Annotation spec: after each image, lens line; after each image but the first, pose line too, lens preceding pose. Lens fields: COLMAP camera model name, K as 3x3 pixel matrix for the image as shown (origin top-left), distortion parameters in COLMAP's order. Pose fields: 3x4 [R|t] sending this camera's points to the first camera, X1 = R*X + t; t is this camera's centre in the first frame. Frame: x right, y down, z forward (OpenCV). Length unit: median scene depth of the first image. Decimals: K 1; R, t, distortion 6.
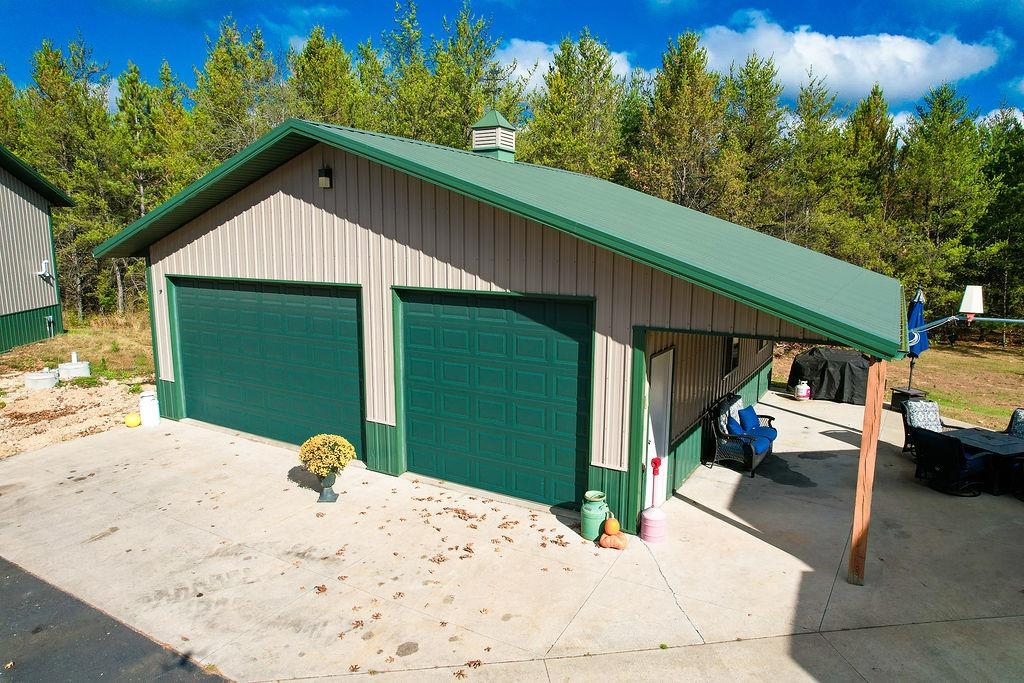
lens RADIAL K [[649.1, 0, 514.3], [0, 649.1, 347.7], [0, 0, 1]] dist [-0.065165, 0.055951]
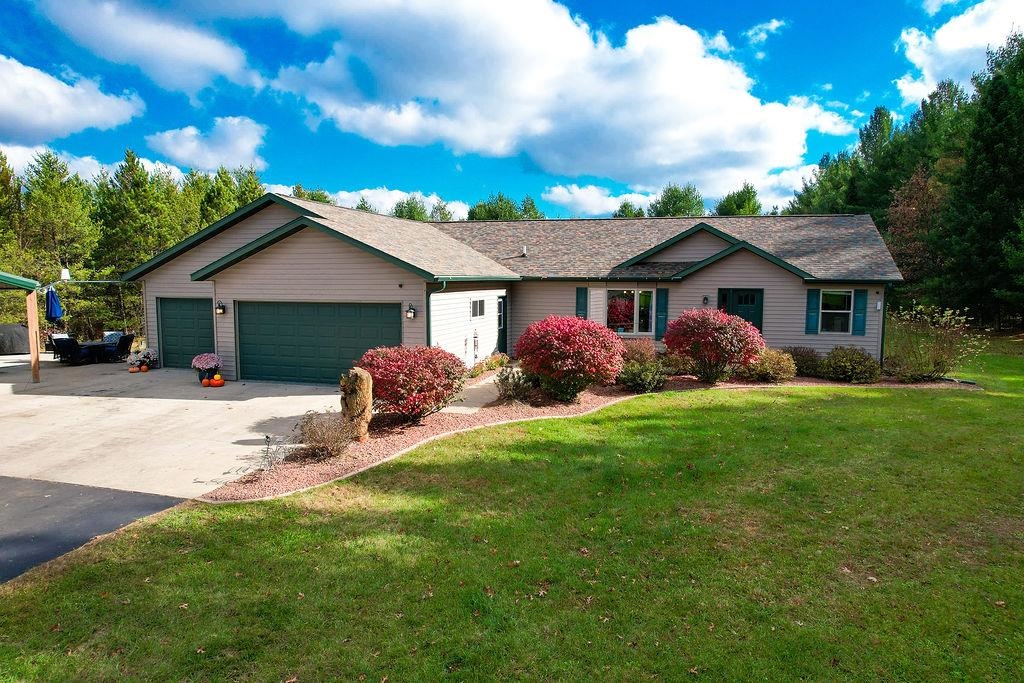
lens RADIAL K [[649.1, 0, 518.7], [0, 649.1, 355.5], [0, 0, 1]] dist [-0.065165, 0.055951]
pose [[0.388439, -0.112764, 0.914549, -0.243821], [0.152457, 0.986671, 0.056903, 0.097800], [-0.908775, 0.117327, 0.400453, -0.427130]]
